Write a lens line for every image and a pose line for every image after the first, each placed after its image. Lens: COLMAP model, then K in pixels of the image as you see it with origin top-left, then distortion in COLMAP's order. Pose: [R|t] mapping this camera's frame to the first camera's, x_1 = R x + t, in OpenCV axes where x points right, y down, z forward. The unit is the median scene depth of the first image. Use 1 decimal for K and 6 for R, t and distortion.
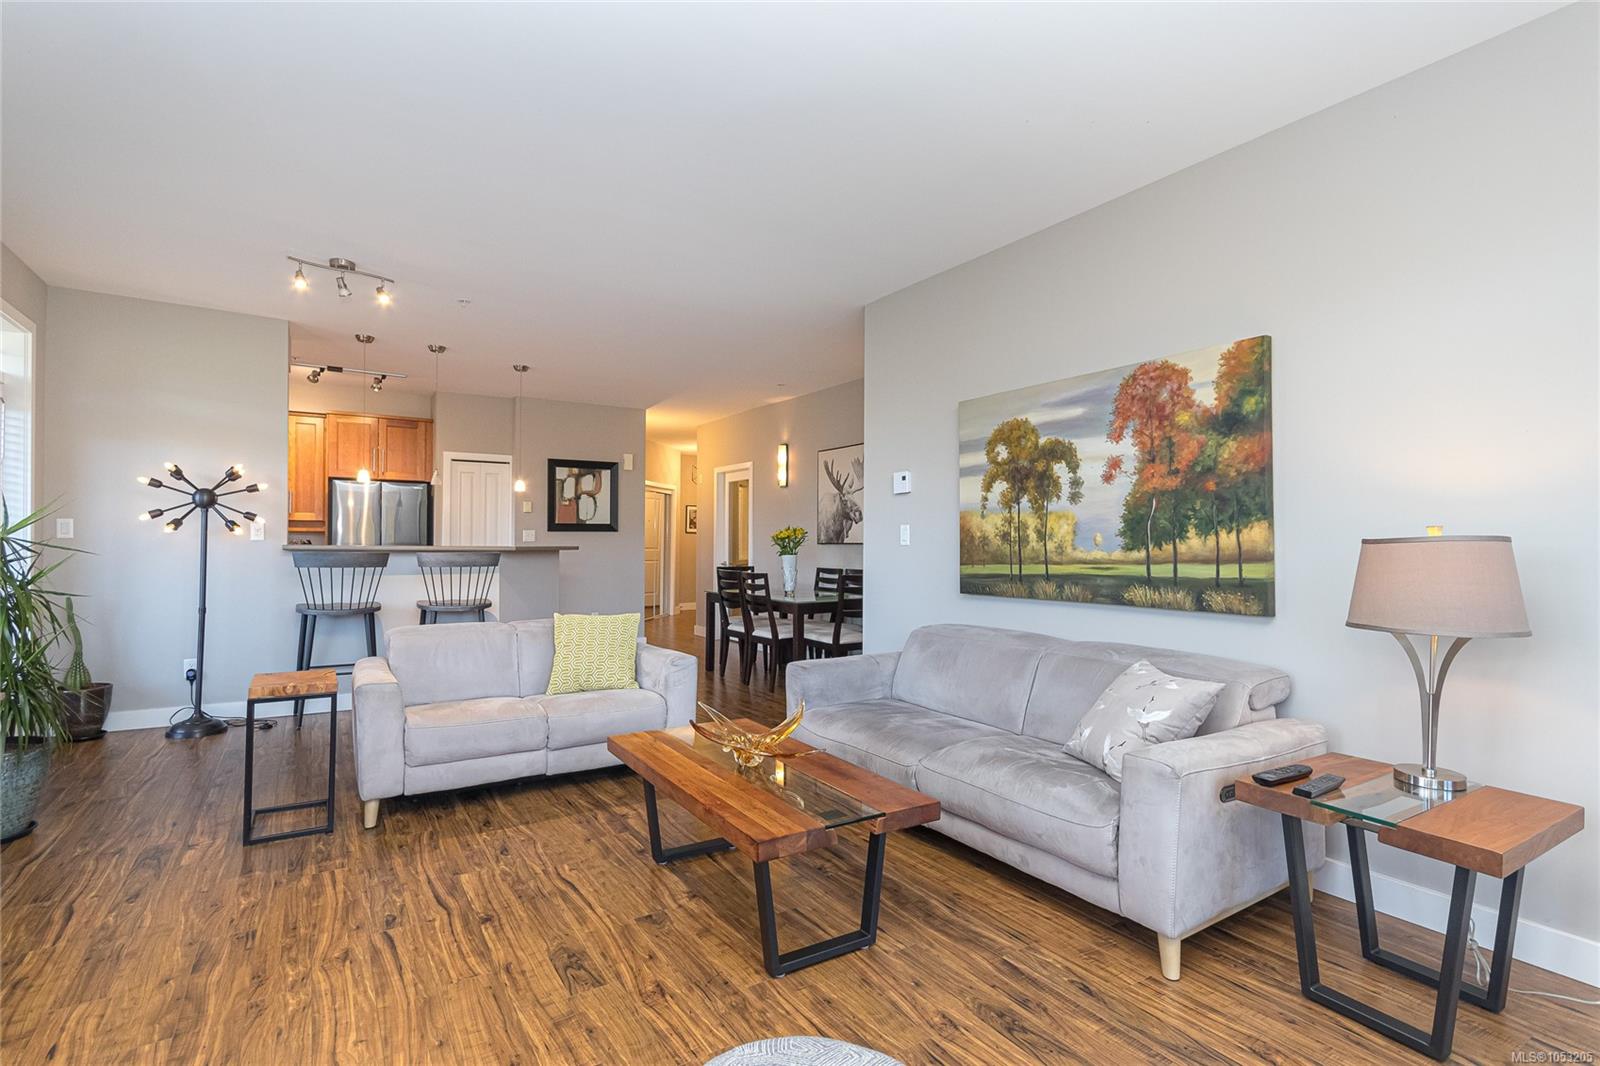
lens RADIAL K [[750.0, 0, 786.1], [0, 750.0, 536.2], [0, 0, 1]] dist [0.002621, -0.000667]
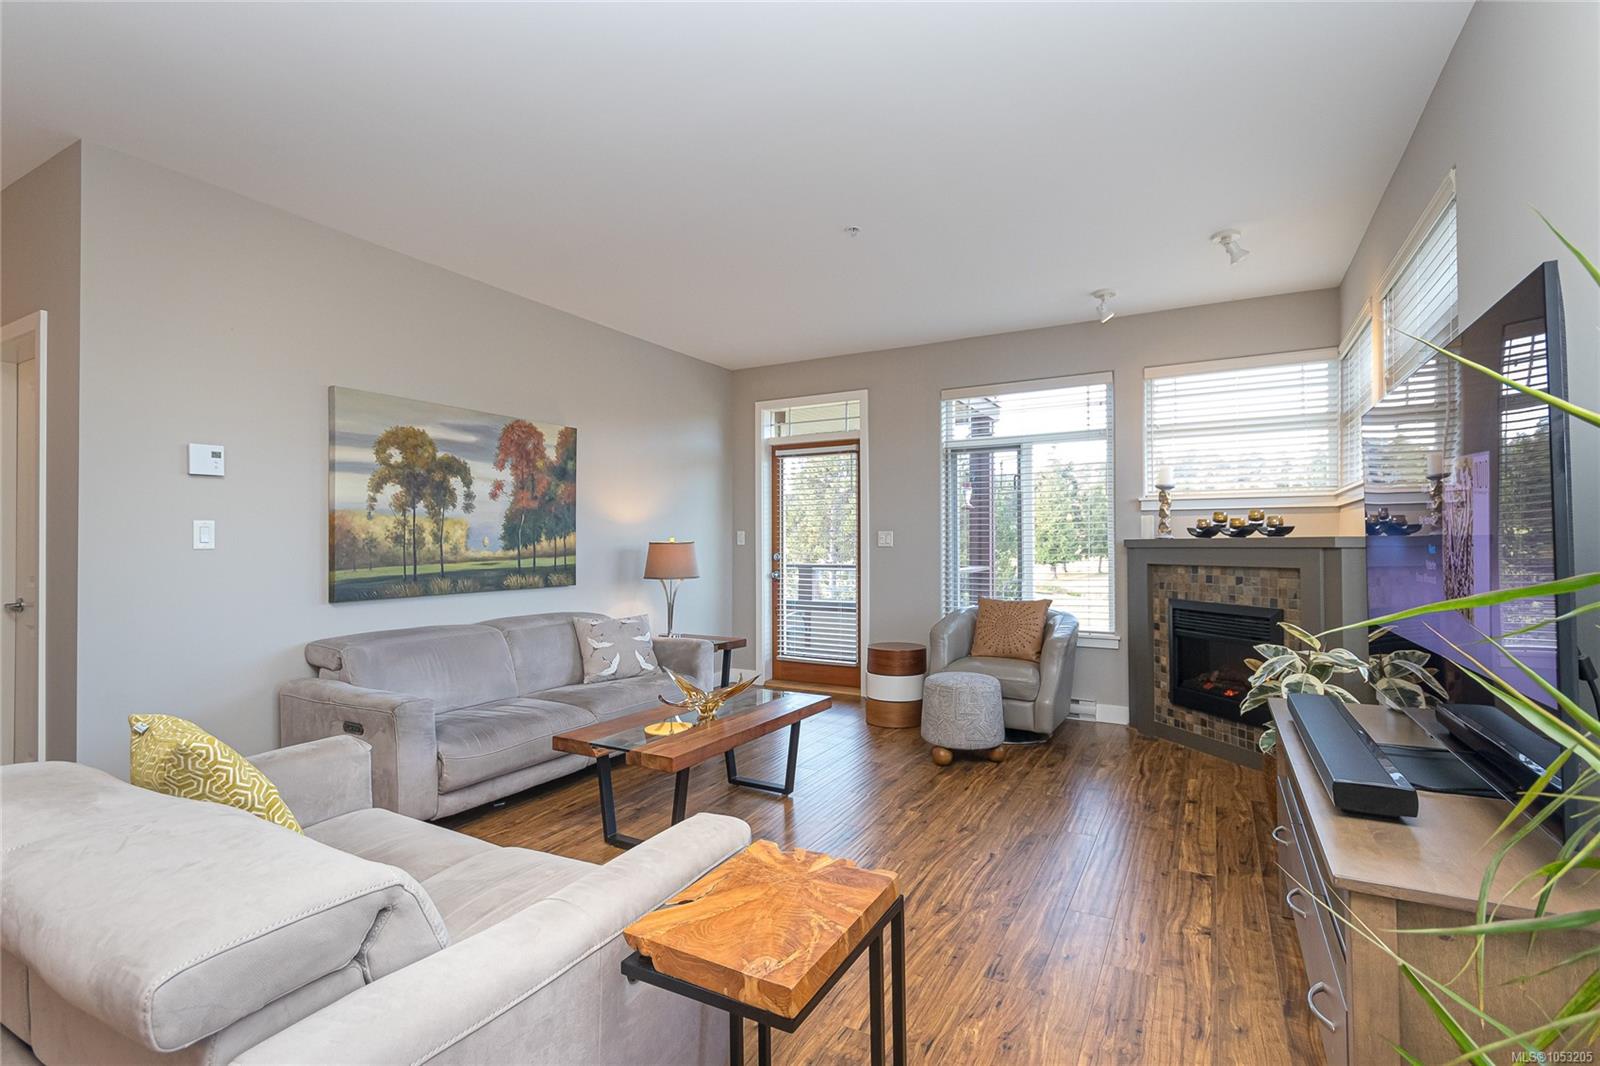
lens RADIAL K [[750.0, 0, 796.2], [0, 750.0, 536.5], [0, 0, 1]] dist [0.002621, -0.000667]
pose [[-0.480963, 0.005581, 0.876723, -0.783377], [-0.007256, 0.999920, -0.010345, 0.003686], [-0.876711, -0.011337, -0.480885, 0.922729]]
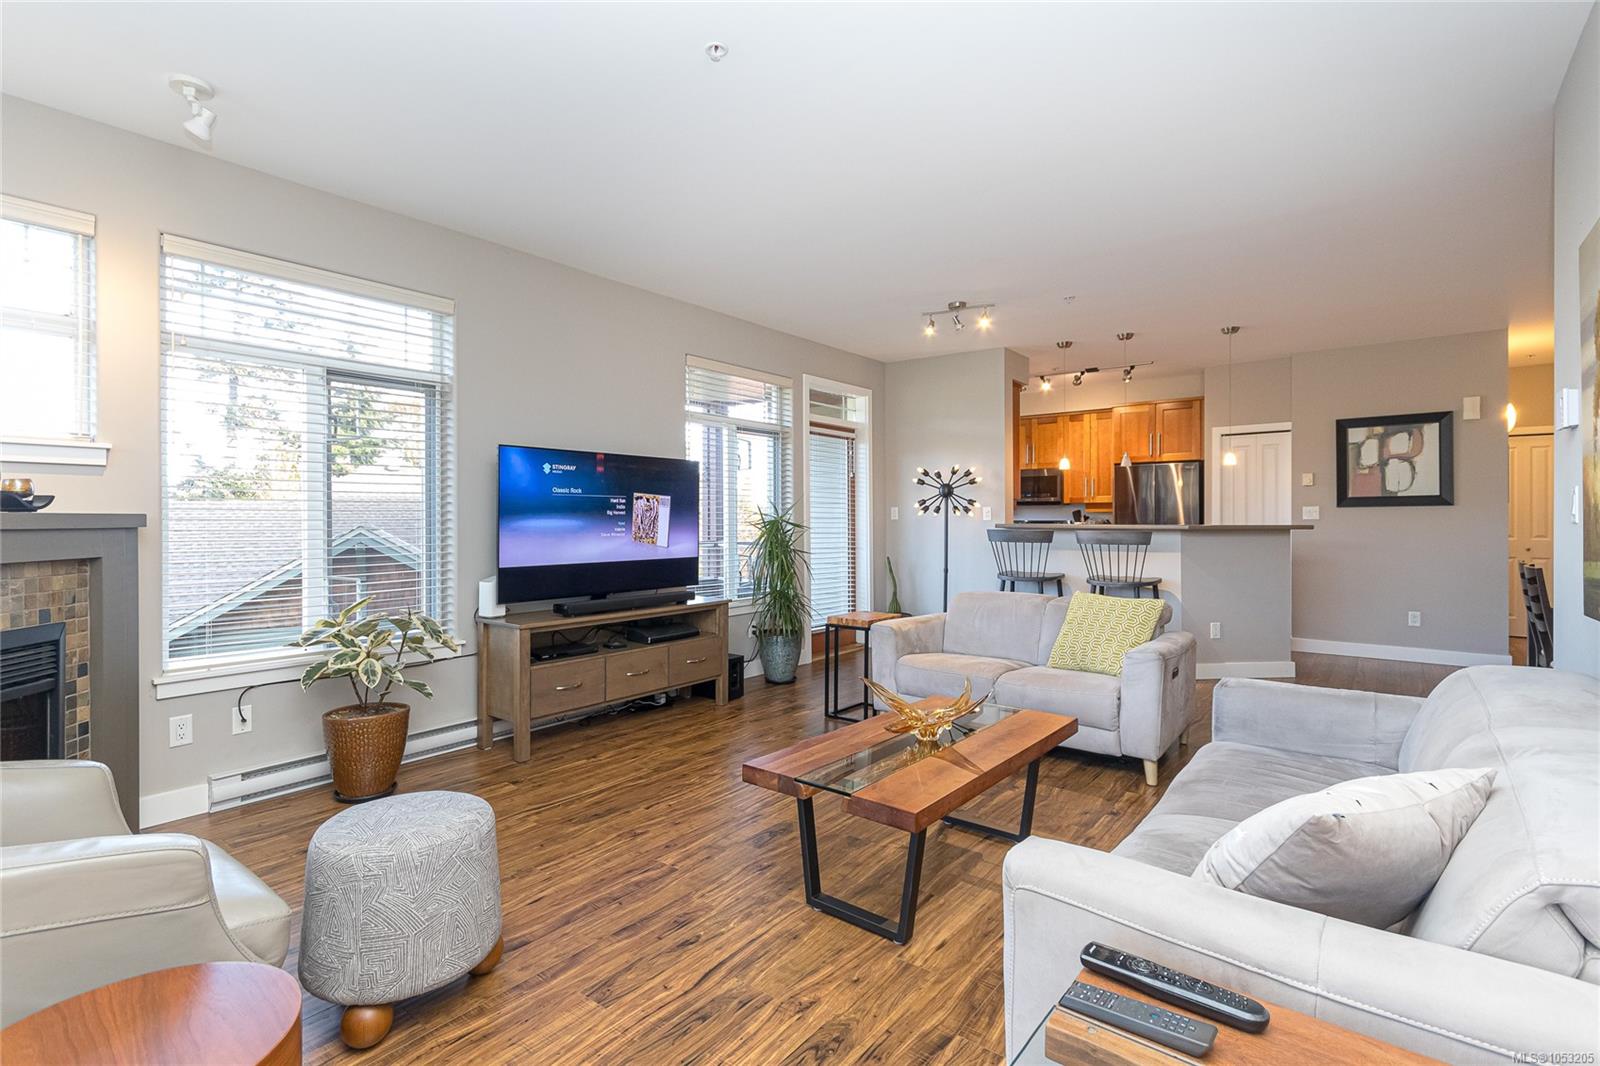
lens RADIAL K [[750.0, 0, 795.5], [0, 750.0, 520.8], [0, 0, 1]] dist [0.002621, -0.000667]
pose [[0.337787, -0.005252, -0.941208, 0.523621], [0.012134, 0.999926, -0.001225, 0.004789], [0.941145, -0.011007, 0.337825, 0.303159]]
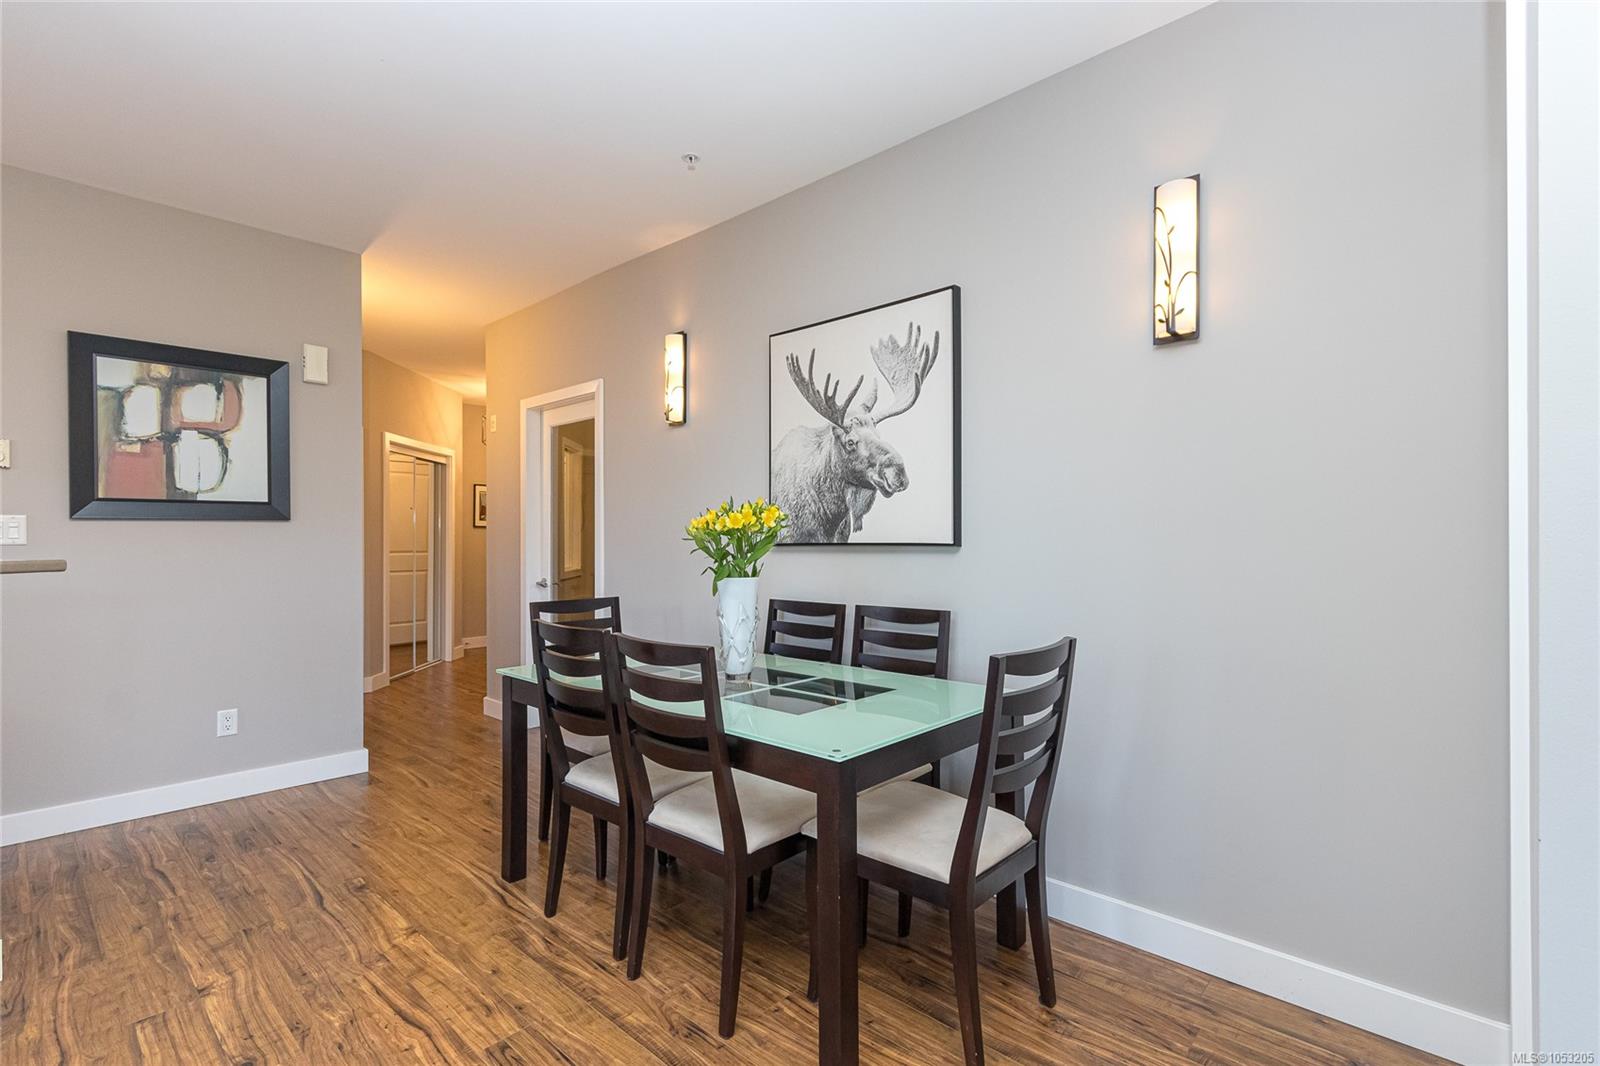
lens RADIAL K [[750.0, 0, 798.1], [0, 750.0, 544.5], [0, 0, 1]] dist [0.002621, -0.000667]
pose [[0.966250, -0.007480, 0.257499, -0.103129], [0.003783, 0.999883, 0.014853, 0.005892], [-0.257580, -0.013377, 0.966164, 1.039506]]
